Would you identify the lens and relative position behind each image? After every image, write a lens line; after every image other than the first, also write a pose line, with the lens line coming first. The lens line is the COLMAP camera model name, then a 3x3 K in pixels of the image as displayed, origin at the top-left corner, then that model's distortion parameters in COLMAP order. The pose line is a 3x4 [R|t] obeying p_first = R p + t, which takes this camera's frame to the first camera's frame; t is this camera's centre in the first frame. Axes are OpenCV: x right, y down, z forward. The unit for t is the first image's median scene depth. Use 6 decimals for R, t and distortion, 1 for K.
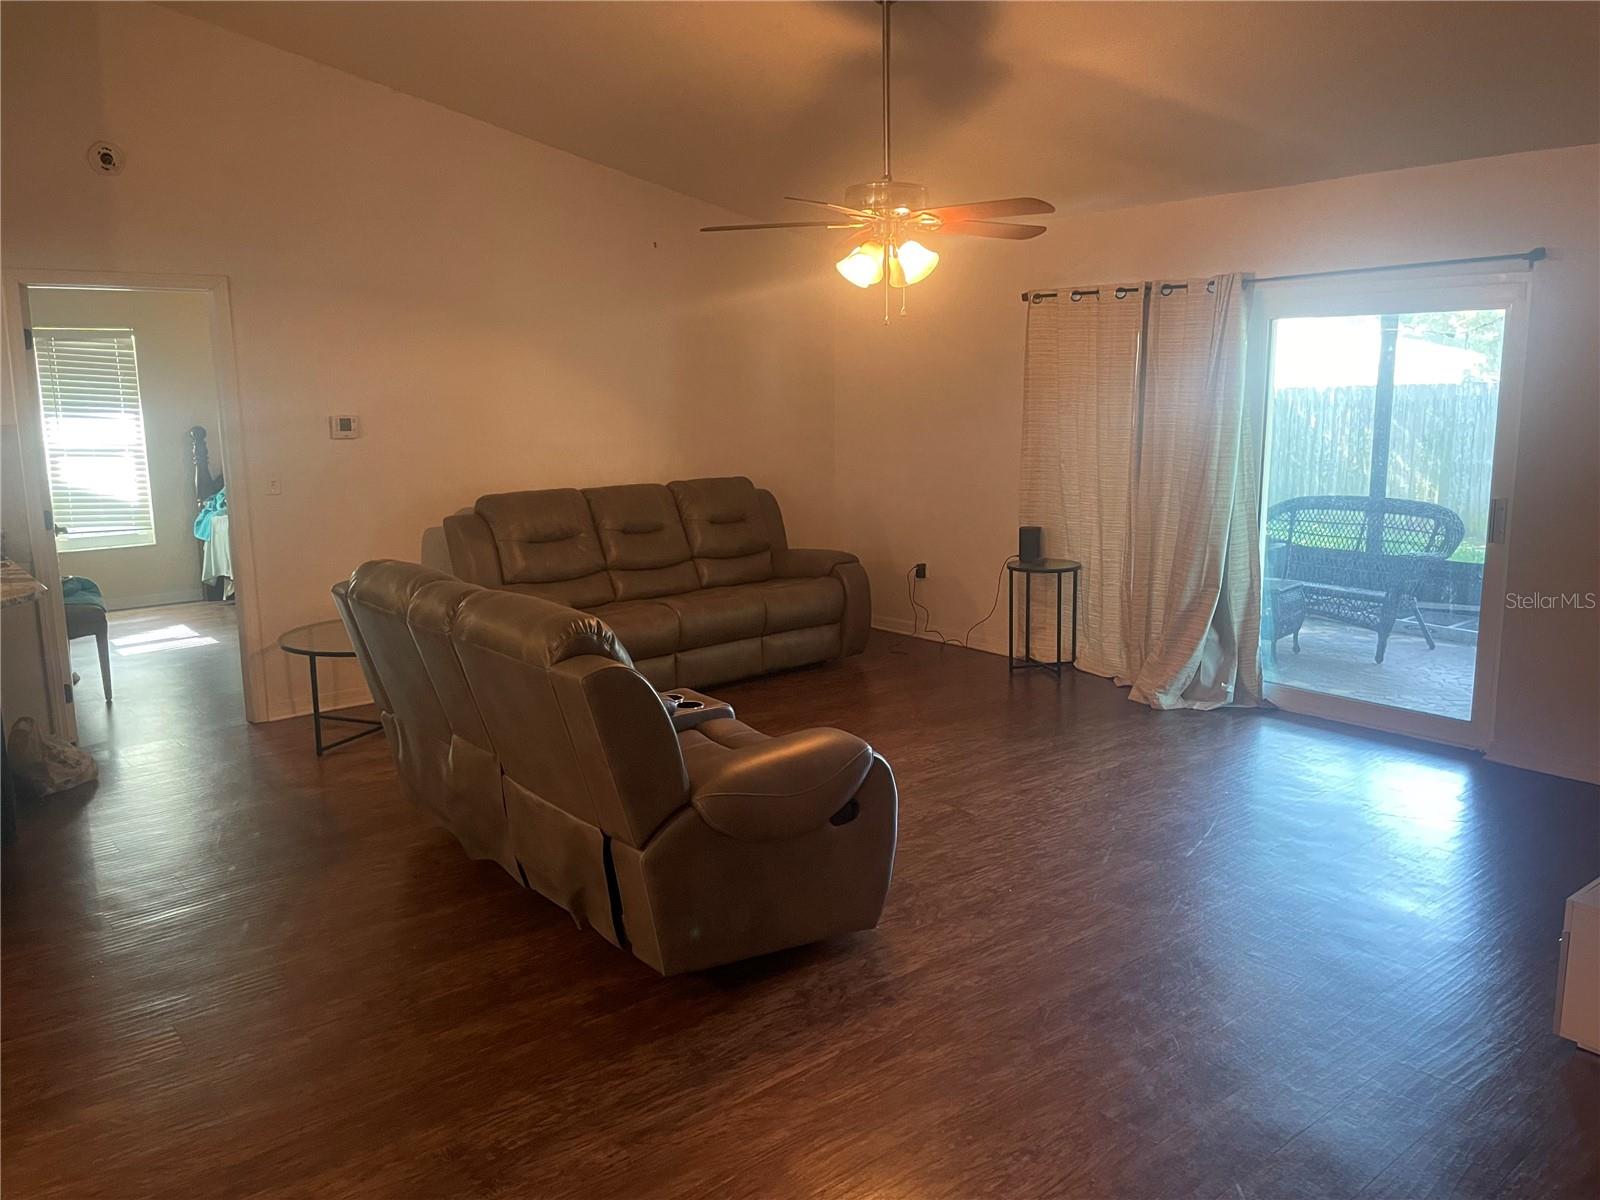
lens RADIAL K [[1219.4, 0, 800.1], [0, 1219.4, 599.5], [0, 0, 1]] dist [0.002884, -0.002790]
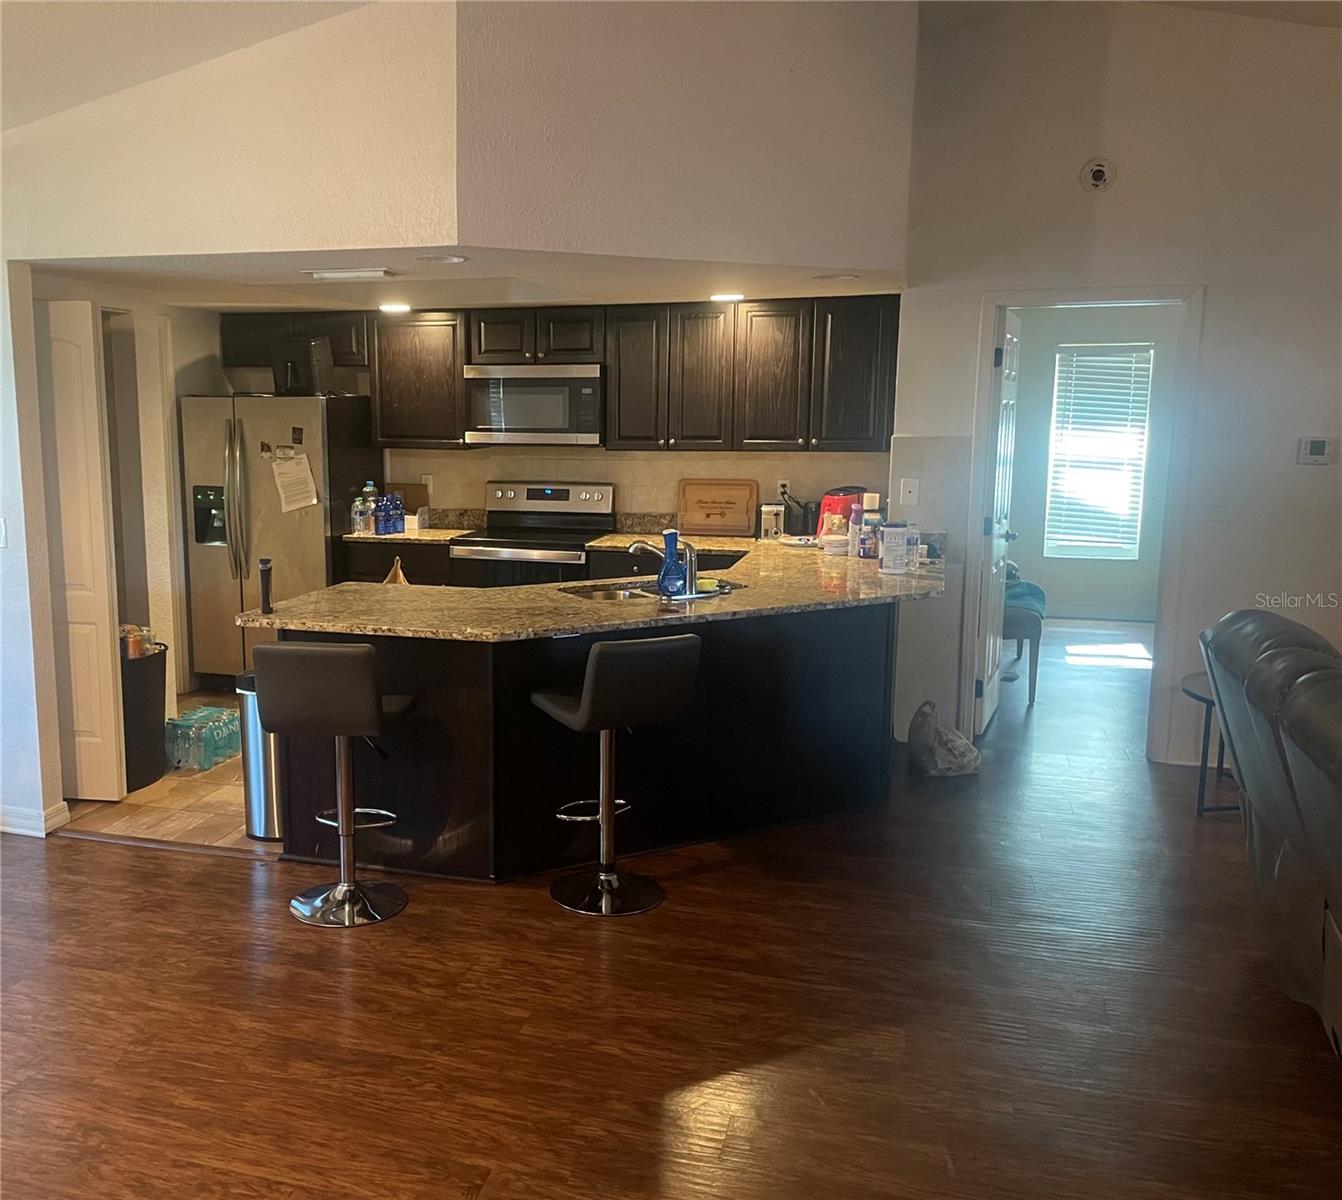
lens RADIAL K [[1219.6, 0, 669.9], [0, 1219.6, 600.9], [0, 0, 1]] dist [0.005361, 0.000000]
pose [[0.514714, 0.147284, -0.844616, 0.127325], [-0.152168, 0.985187, 0.079065, -0.035387], [0.843750, 0.087828, 0.529501, 0.169012]]
